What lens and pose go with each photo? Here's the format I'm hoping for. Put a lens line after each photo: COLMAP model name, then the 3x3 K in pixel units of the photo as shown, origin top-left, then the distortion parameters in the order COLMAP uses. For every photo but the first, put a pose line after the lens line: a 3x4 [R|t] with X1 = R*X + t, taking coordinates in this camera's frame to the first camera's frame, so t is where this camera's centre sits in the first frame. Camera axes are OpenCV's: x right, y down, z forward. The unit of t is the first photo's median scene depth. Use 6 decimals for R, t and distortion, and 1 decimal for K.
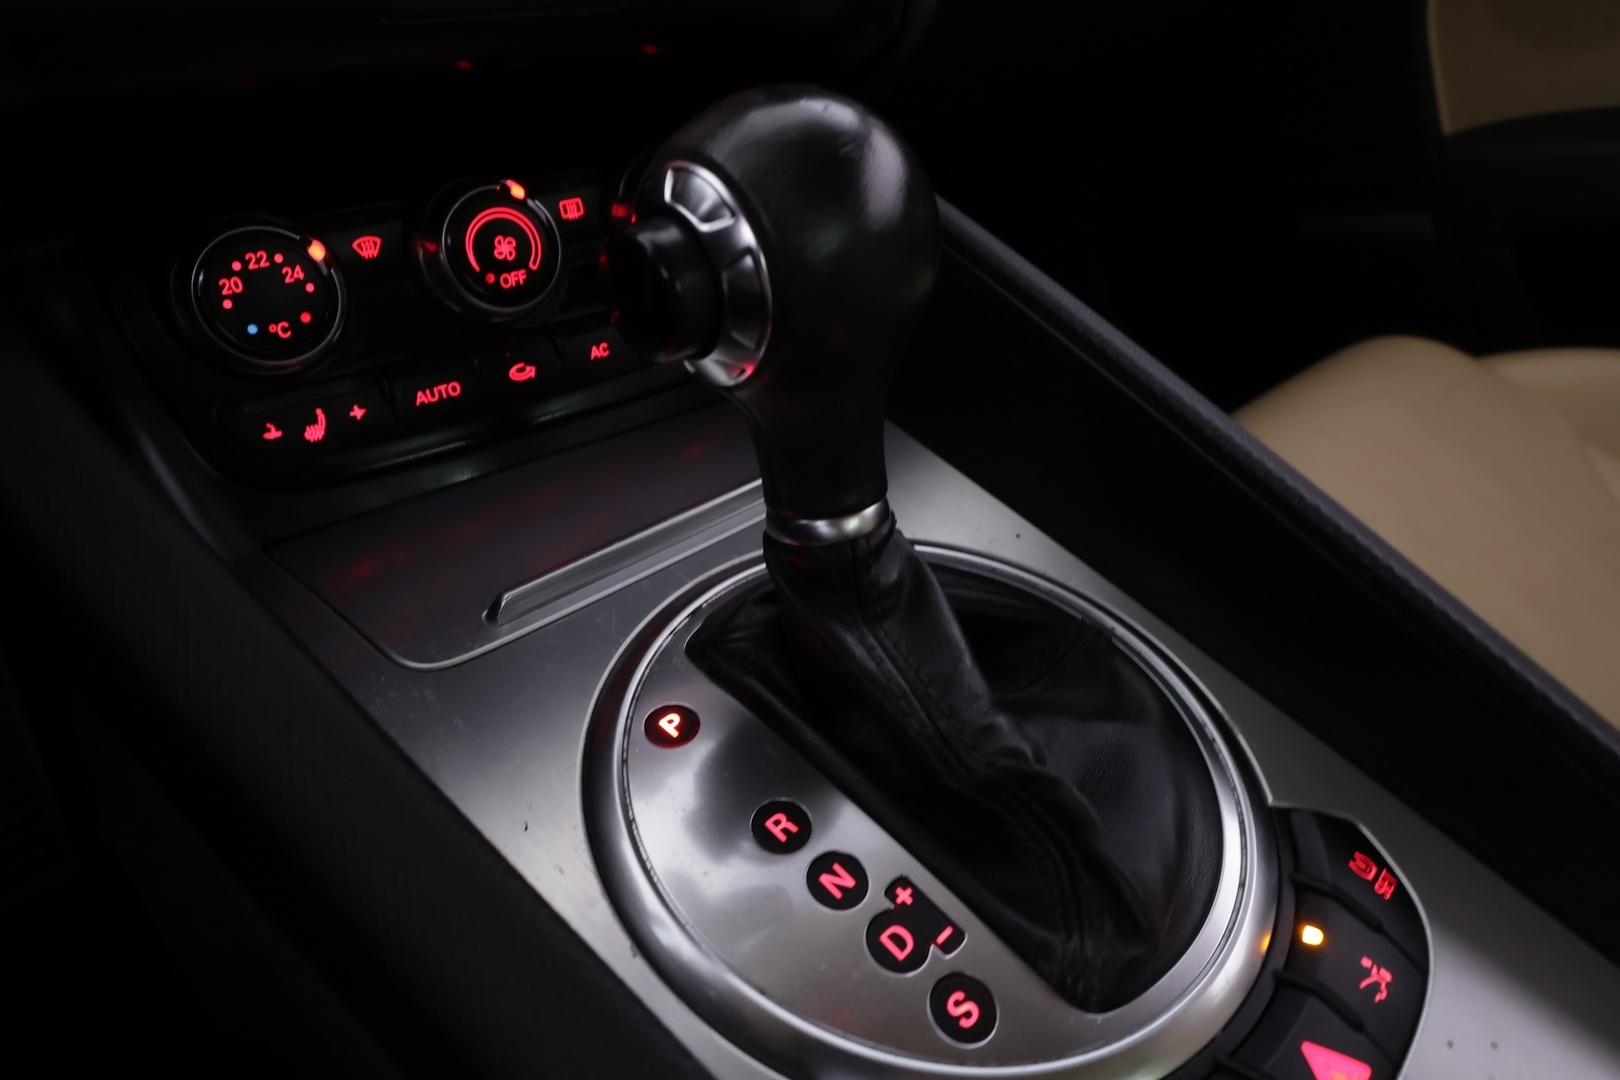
lens RADIAL K [[1061.3, 0, 810.0], [0, 1061.3, 540.0], [0, 0, 1]] dist [-0.000520, -0.000655]
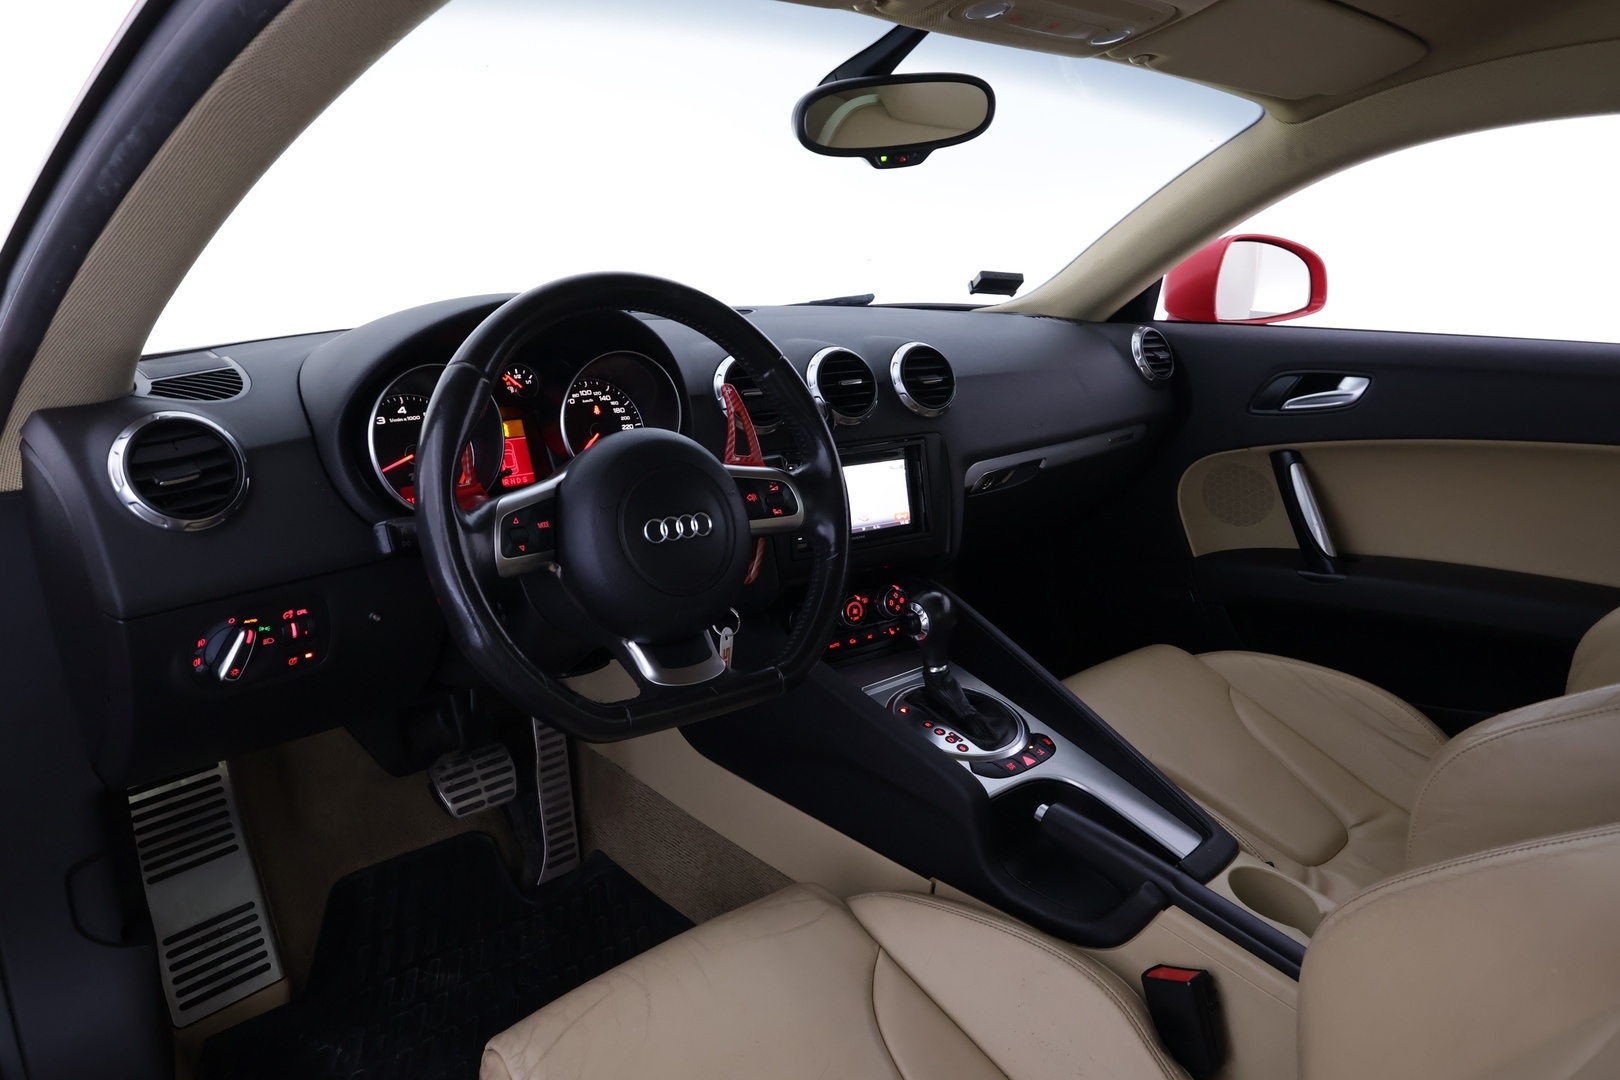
lens RADIAL K [[1112.4, 0, 810.0], [0, 1112.4, 540.0], [0, 0, 1]] dist [0.001775, -0.000138]
pose [[0.999275, 0.023119, -0.030262, -0.341759], [-0.030795, 0.958044, -0.284961, 0.721566], [0.022405, 0.285687, 0.958061, -3.333448]]
